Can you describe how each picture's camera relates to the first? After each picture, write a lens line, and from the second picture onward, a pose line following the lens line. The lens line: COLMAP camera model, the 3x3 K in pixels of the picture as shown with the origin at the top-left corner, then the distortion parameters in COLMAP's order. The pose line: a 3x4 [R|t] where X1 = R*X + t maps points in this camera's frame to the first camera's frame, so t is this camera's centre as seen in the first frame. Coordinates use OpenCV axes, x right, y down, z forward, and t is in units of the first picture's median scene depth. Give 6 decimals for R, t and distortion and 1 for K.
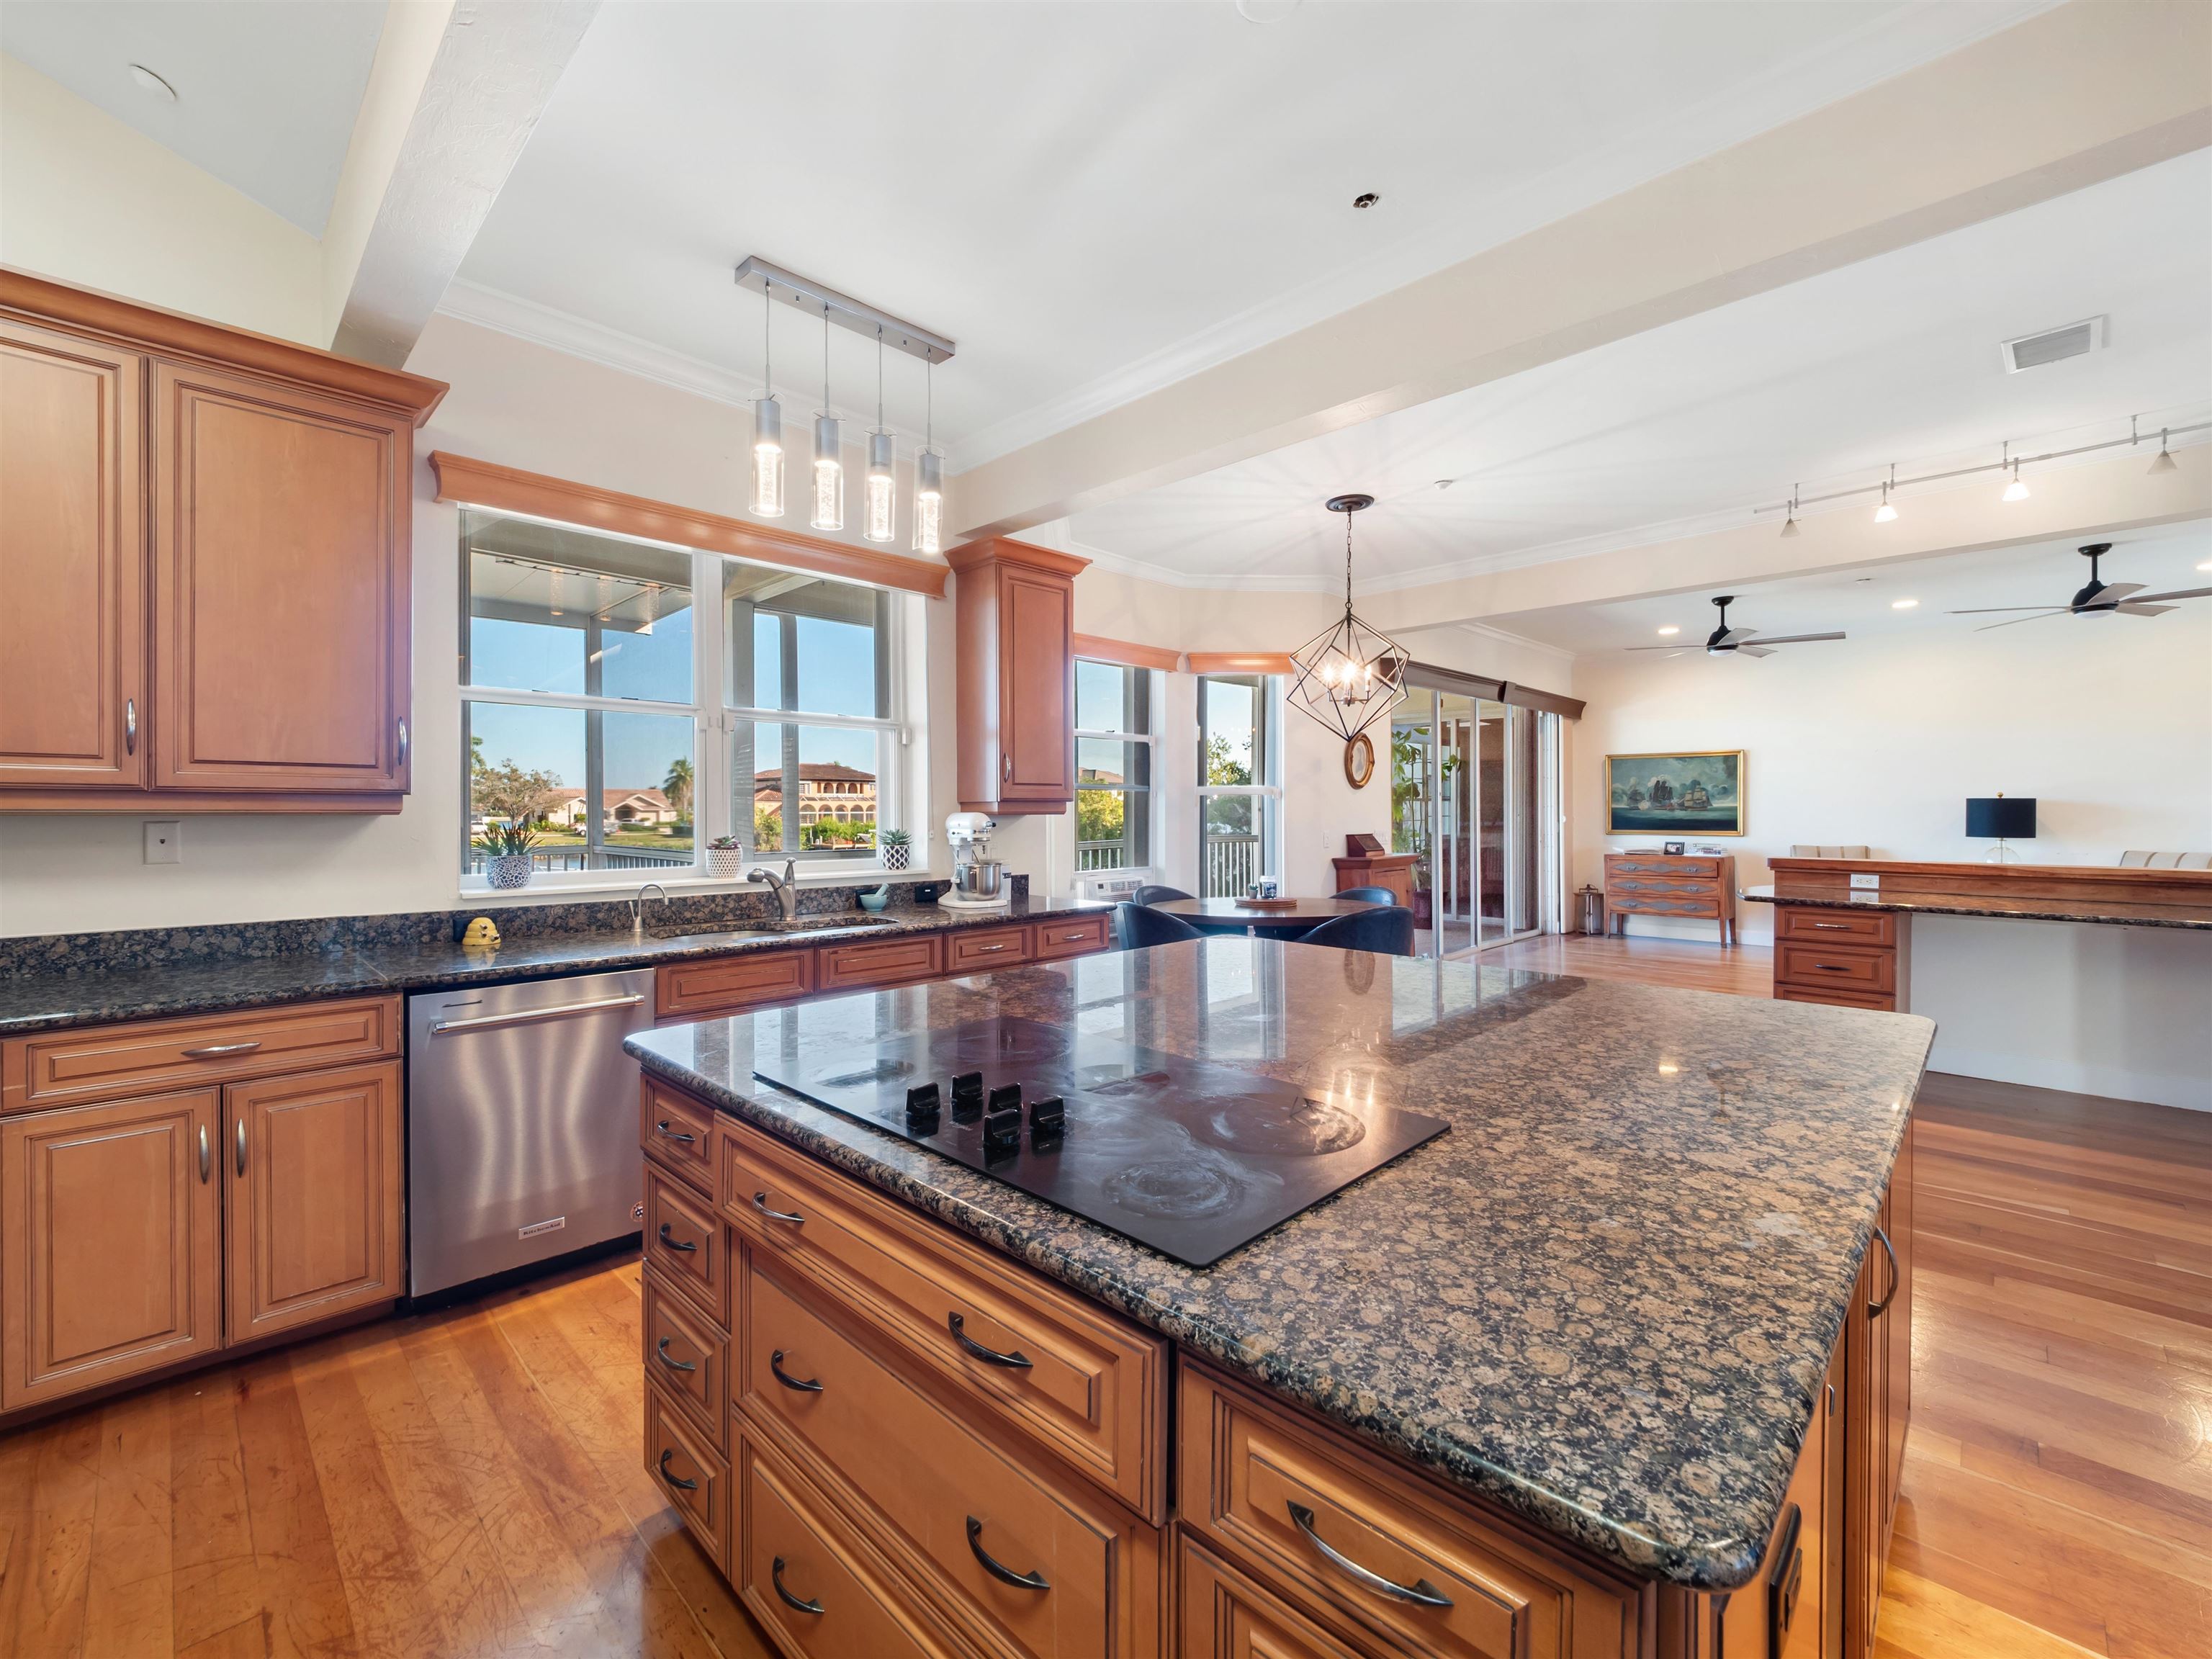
lens RADIAL K [[946.5, 0, 1095.3], [0, 946.5, 825.4], [0, 0, 1]] dist [-0.001155, -0.007981]
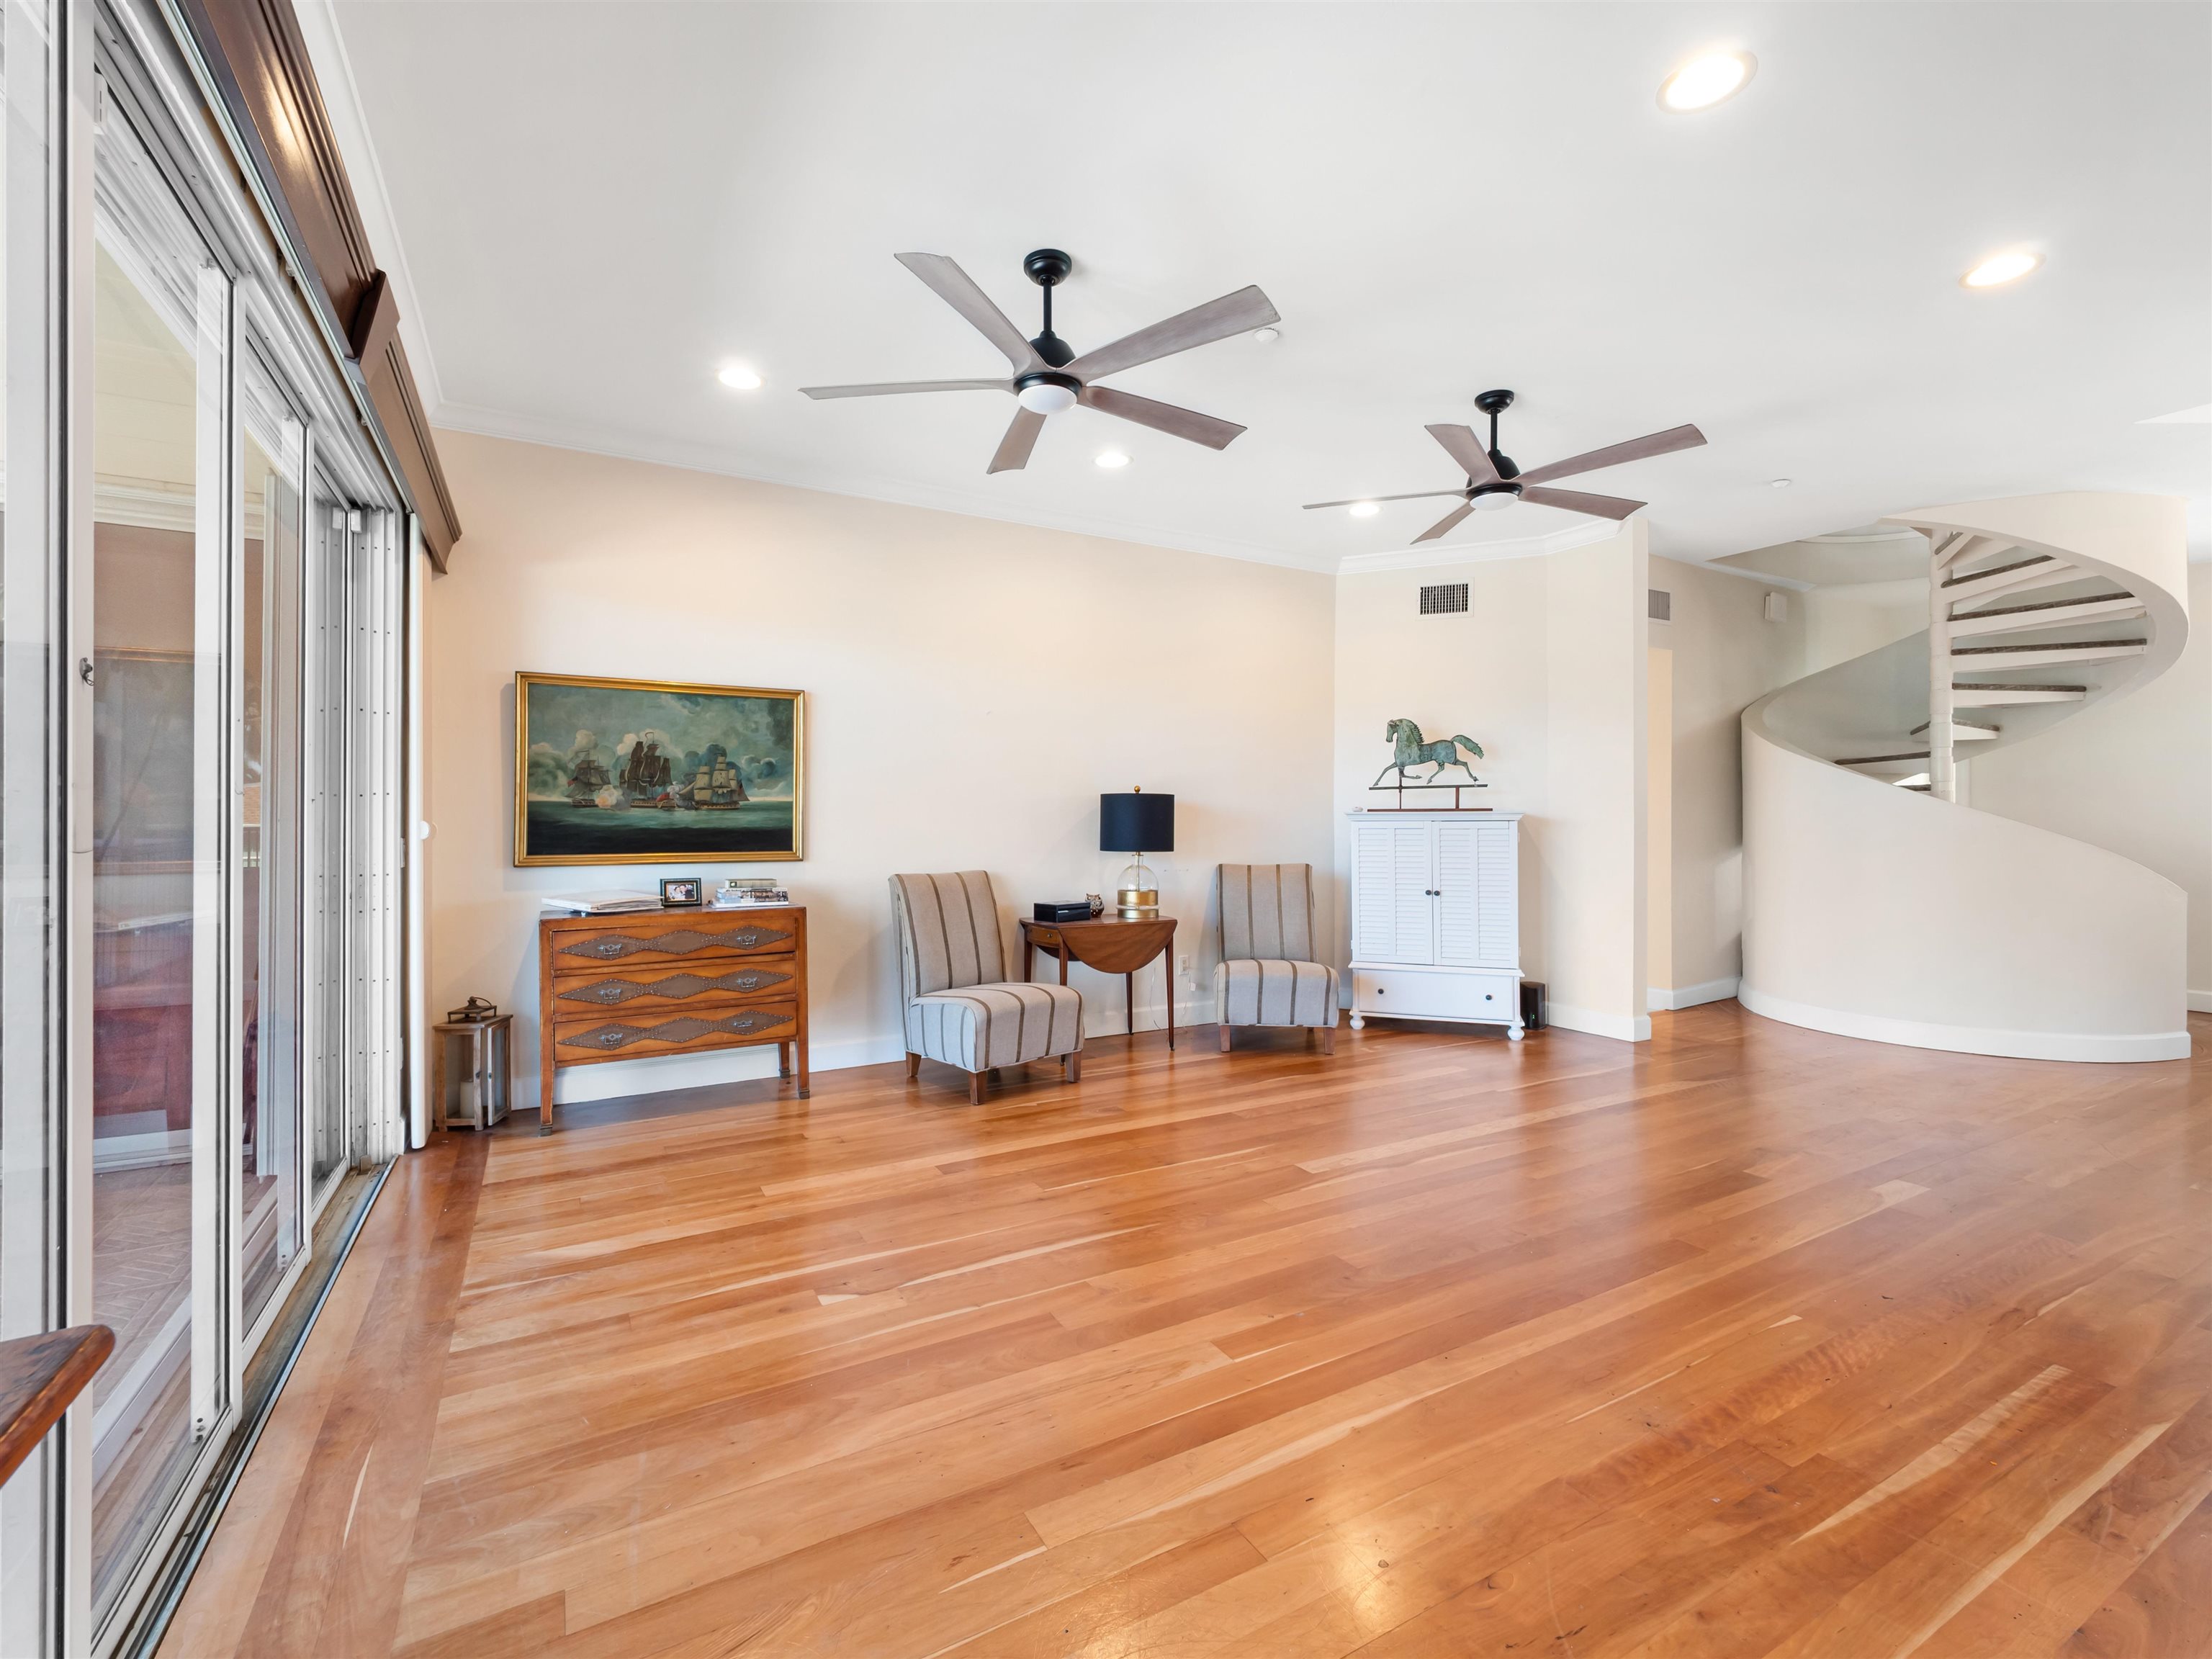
lens RADIAL K [[964.2, 0, 1100.7], [0, 964.2, 815.5], [0, 0, 1]] dist [-0.000219, -0.007828]
pose [[0.280124, 0.009096, 0.959921, 0.249794], [0.014467, 0.999802, -0.013695, -0.003918], [-0.959855, 0.017723, 0.279937, 0.746971]]
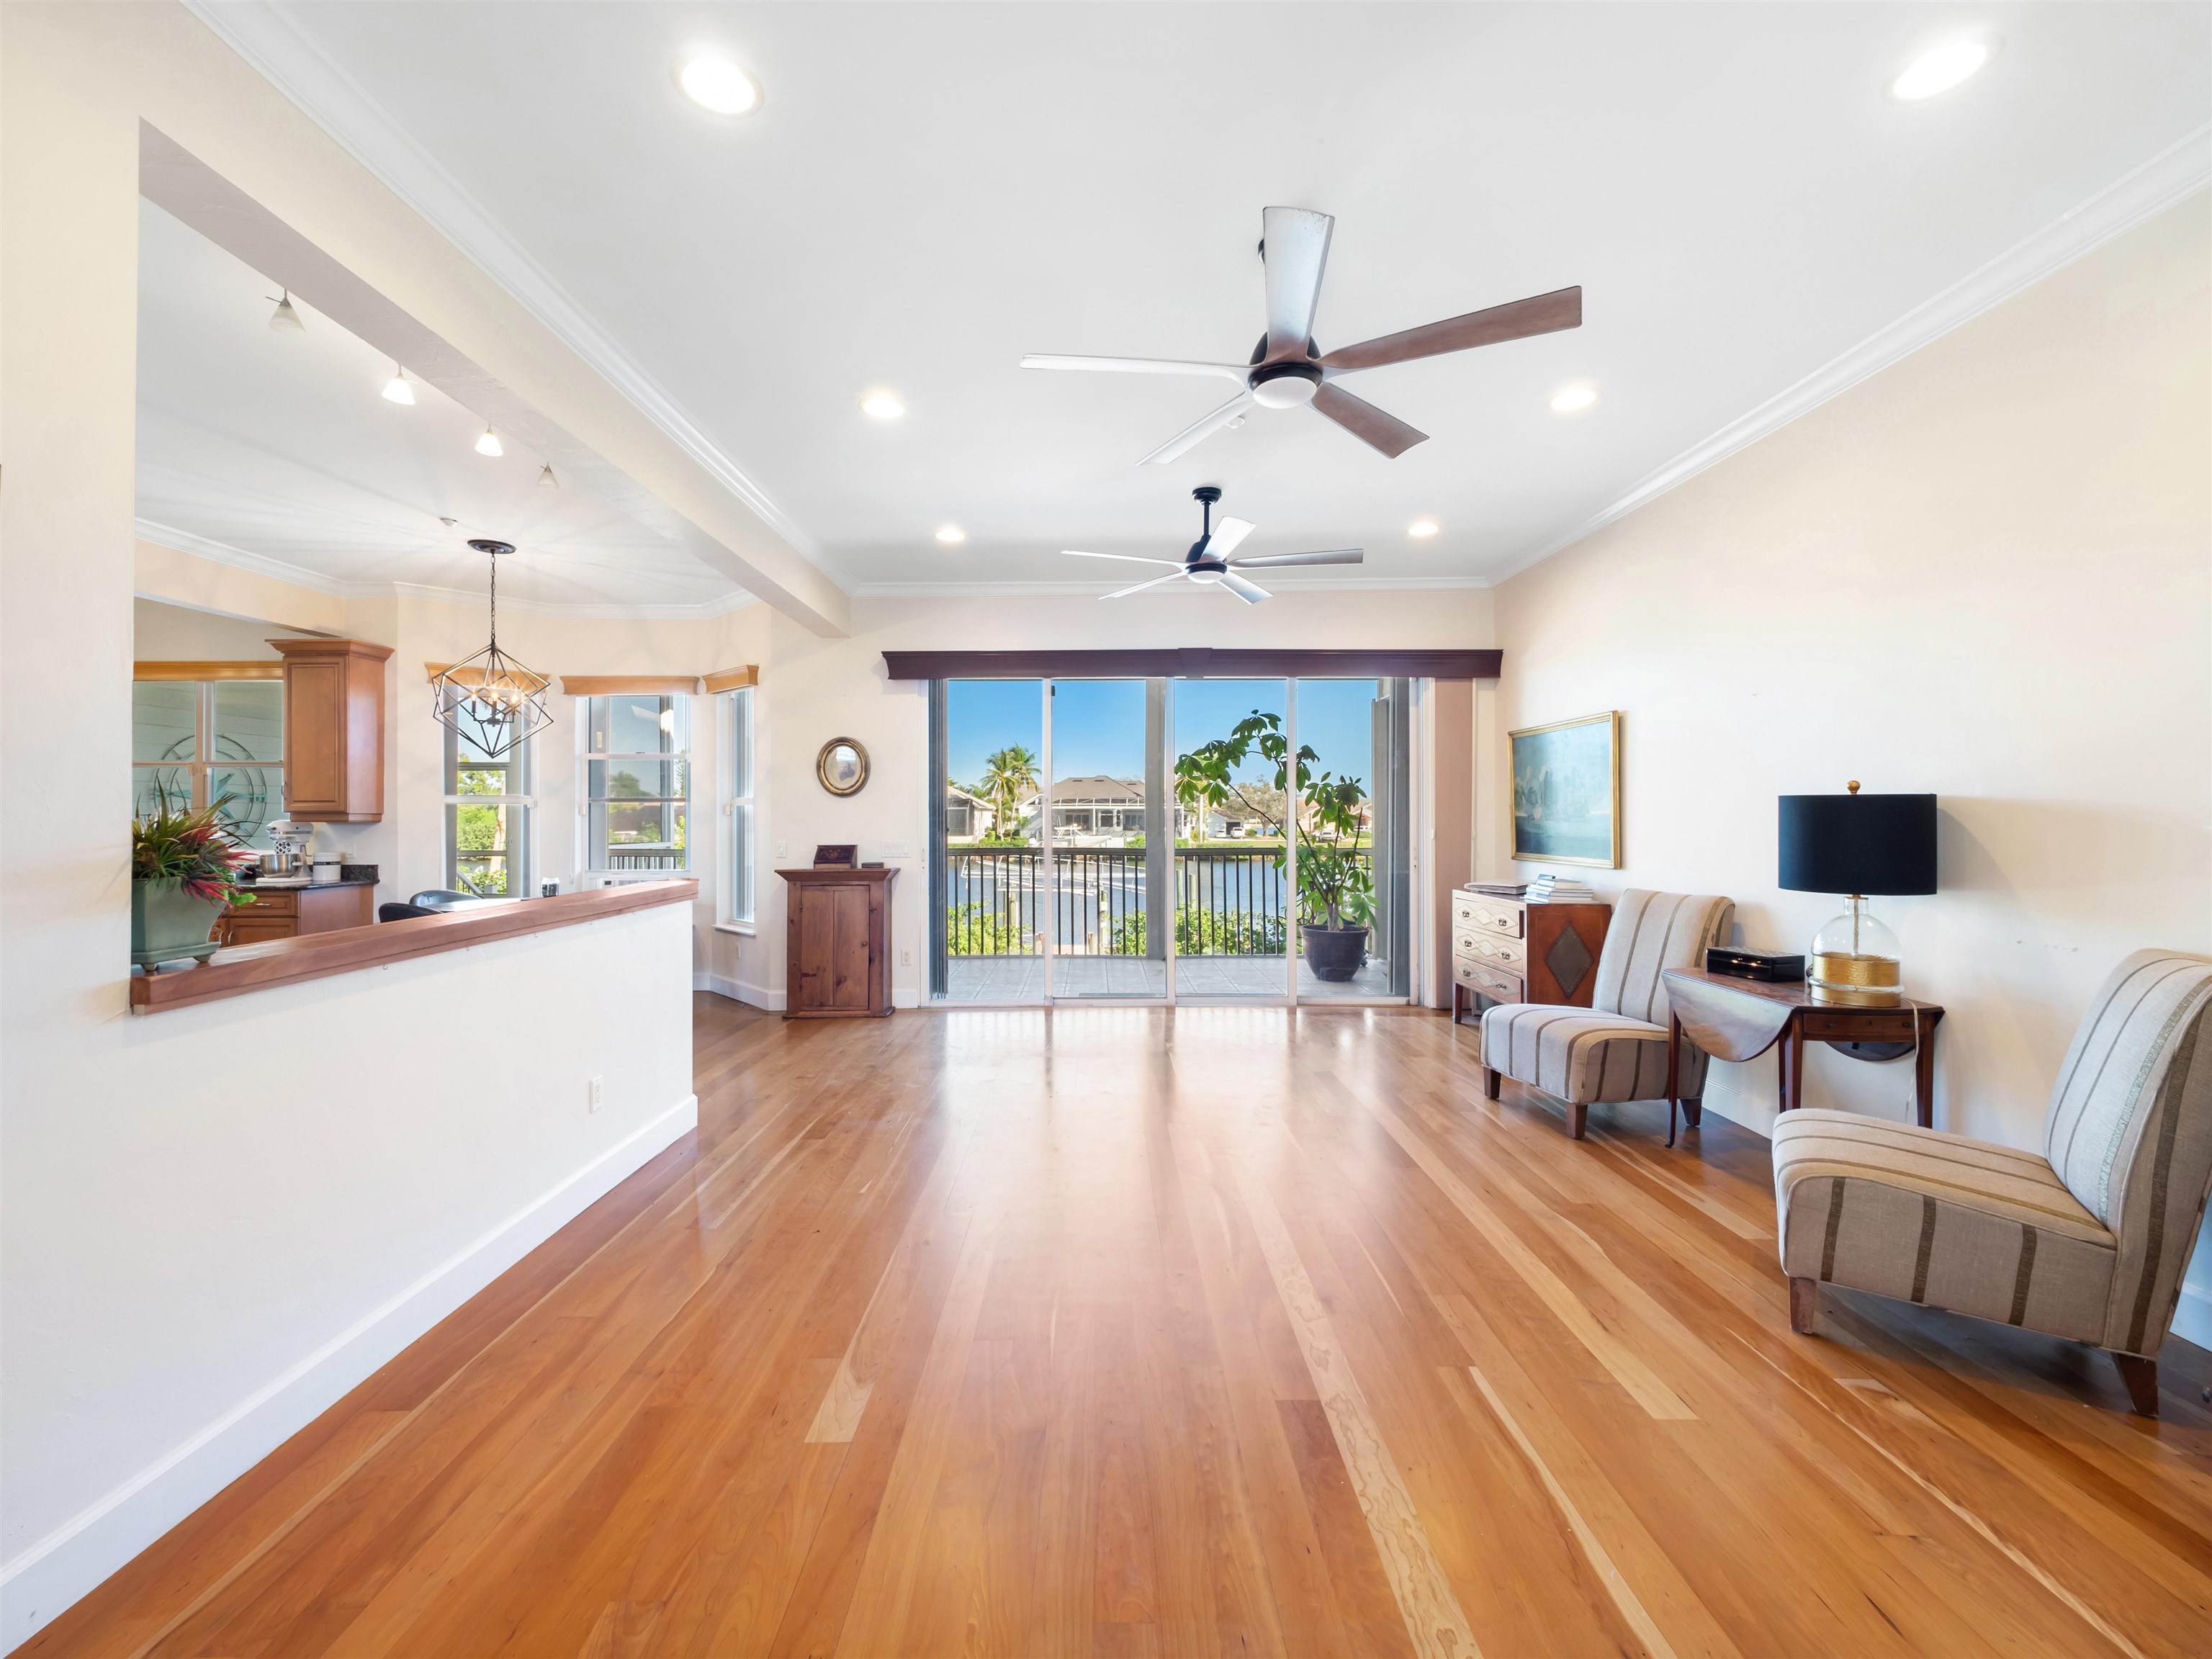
lens RADIAL K [[946.5, 0, 1095.3], [0, 946.5, 825.4], [0, 0, 1]] dist [-0.001155, -0.007981]
pose [[0.698512, 0.009286, -0.715538, 0.928685], [-0.014469, 0.999895, -0.001147, -0.009566], [0.715452, 0.011154, 0.698573, 0.423770]]
